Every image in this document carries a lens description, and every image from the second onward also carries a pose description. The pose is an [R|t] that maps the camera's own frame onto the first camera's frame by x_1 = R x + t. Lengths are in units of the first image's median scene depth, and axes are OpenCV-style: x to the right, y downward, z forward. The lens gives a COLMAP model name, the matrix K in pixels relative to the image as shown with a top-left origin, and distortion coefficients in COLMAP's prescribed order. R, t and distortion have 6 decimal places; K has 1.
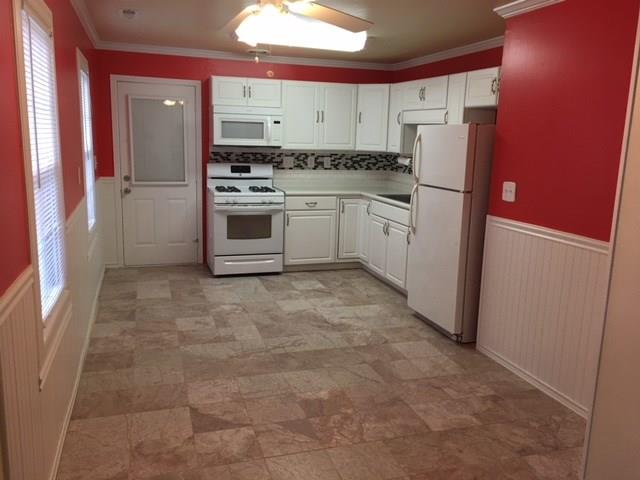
lens RADIAL K [[545.0, 0, 321.3], [0, 545.0, 239.1], [0, 0, 1]] dist [0.054602, -0.058711]
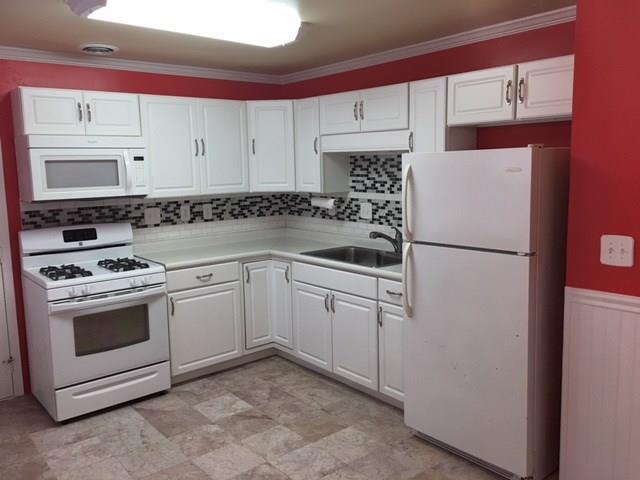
lens RADIAL K [[545.0, 0, 320.3], [0, 545.0, 237.9], [0, 0, 1]] dist [0.054602, -0.058711]
pose [[0.928349, -0.099230, 0.358220, -0.126121], [0.118078, 0.992518, -0.031070, -0.077430], [-0.352457, 0.071142, 0.933120, 0.336330]]
